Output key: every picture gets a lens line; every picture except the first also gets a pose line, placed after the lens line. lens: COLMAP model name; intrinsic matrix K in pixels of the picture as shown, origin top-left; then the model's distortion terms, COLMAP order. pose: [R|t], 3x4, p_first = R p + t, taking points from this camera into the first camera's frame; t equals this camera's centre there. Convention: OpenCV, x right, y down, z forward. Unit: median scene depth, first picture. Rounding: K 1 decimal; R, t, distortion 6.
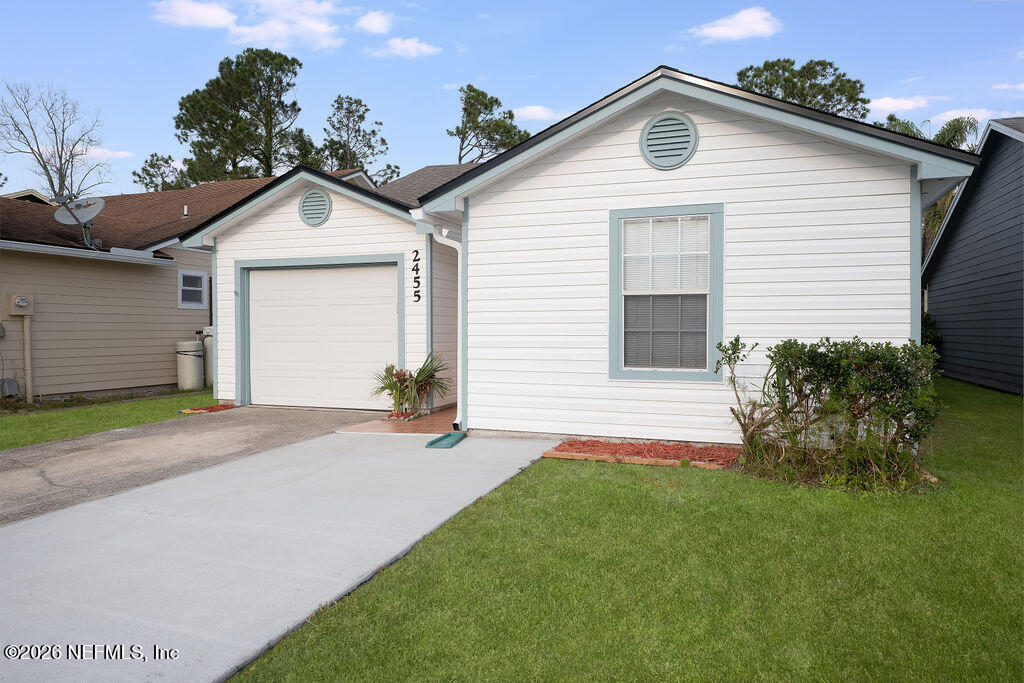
lens RADIAL K [[694.2, 0, 512.0], [0, 694.2, 341.5], [0, 0, 1]] dist [-0.004579, -0.000184]
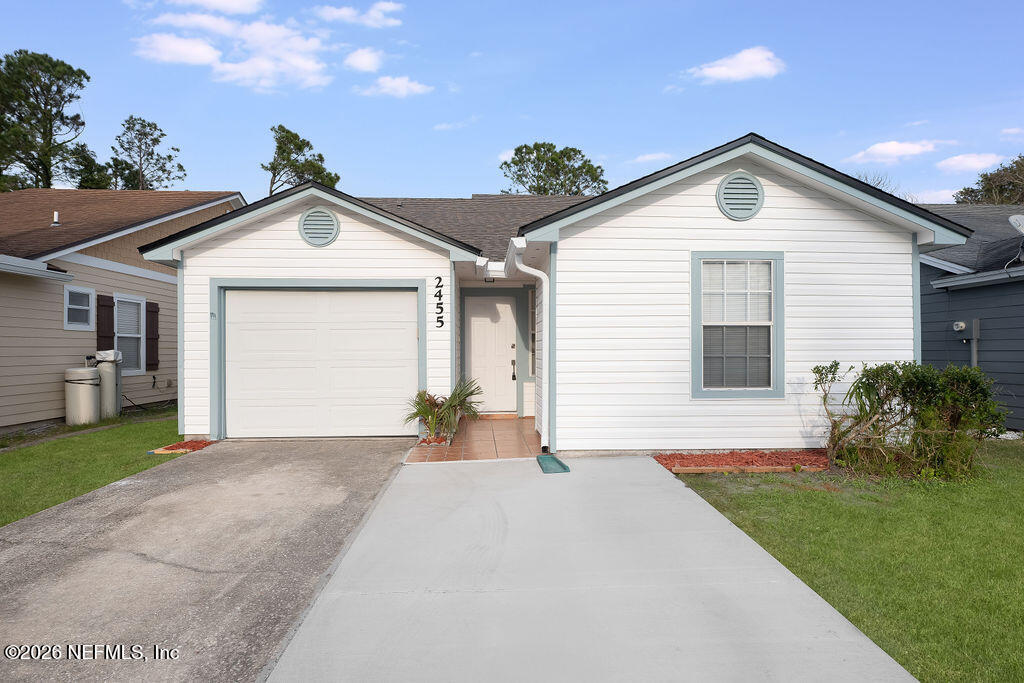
lens RADIAL K [[576.6, 0, 512.0], [0, 576.6, 341.5], [0, 0, 1]] dist [-0.000922, 0.002057]
pose [[0.917394, 0.004566, 0.397954, -0.247272], [0.008506, 0.999481, -0.031076, -0.006132], [-0.397890, 0.031894, 0.916879, 0.120477]]
